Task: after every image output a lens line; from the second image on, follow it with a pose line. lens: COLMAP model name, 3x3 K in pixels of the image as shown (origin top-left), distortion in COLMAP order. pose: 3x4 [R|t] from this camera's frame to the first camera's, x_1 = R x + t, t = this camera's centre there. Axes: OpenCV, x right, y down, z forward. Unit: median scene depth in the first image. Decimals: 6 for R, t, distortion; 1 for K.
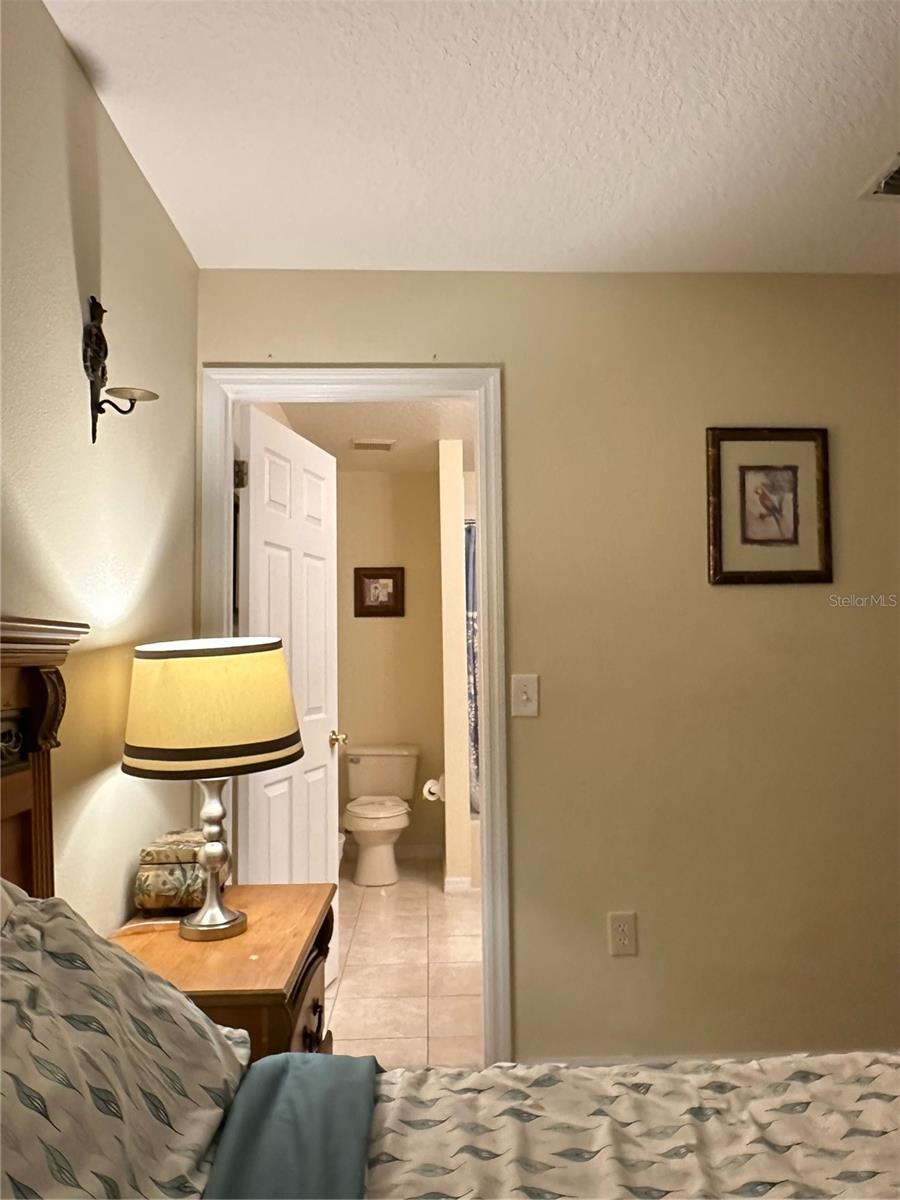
lens RADIAL K [[843.9, 0, 452.1], [0, 843.9, 603.6], [0, 0, 1]] dist [0.076195, -0.023027]
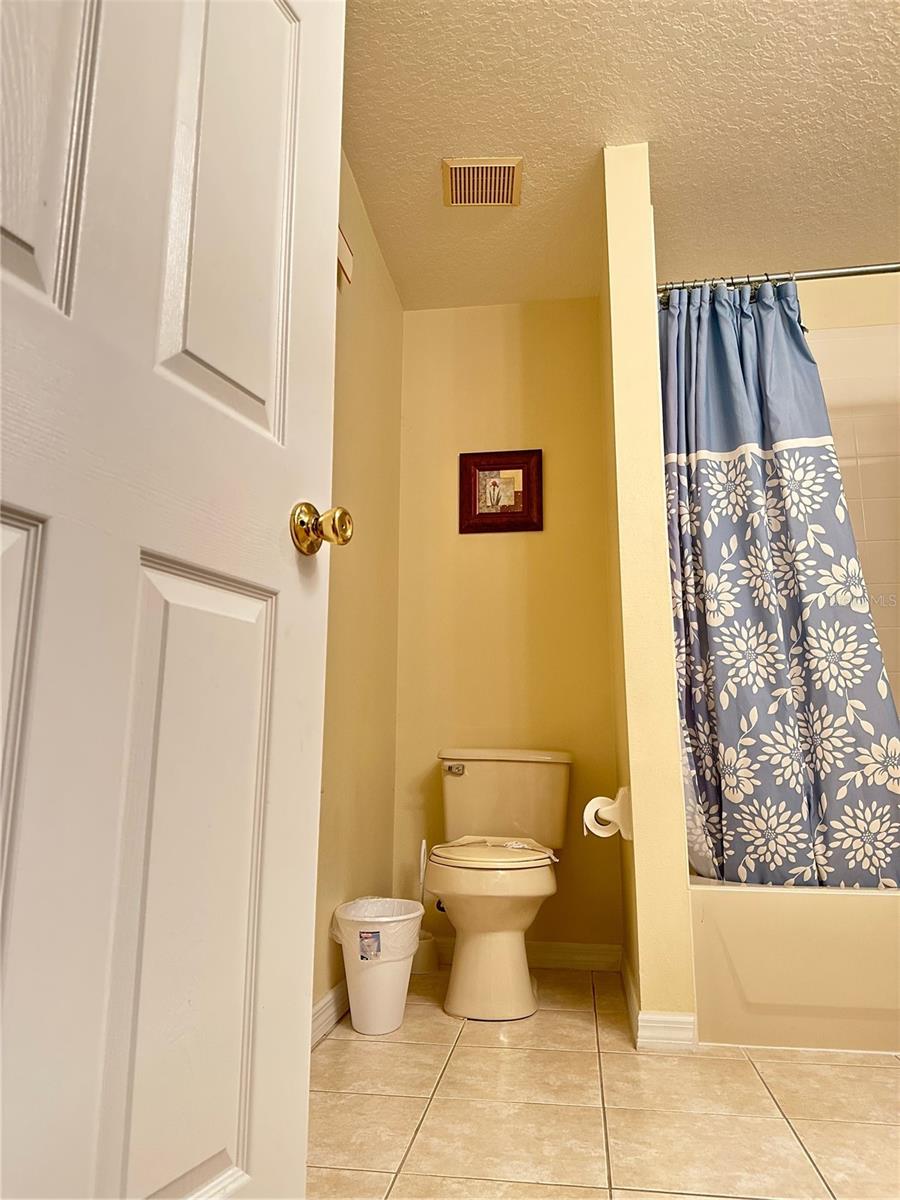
lens RADIAL K [[843.9, 0, 450.3], [0, 843.9, 595.9], [0, 0, 1]] dist [0.076195, -0.023027]
pose [[0.984637, -0.019908, -0.173474, -0.022196], [-0.004986, 0.989868, -0.141900, 0.163359], [0.174542, 0.140585, 0.974562, 0.490130]]
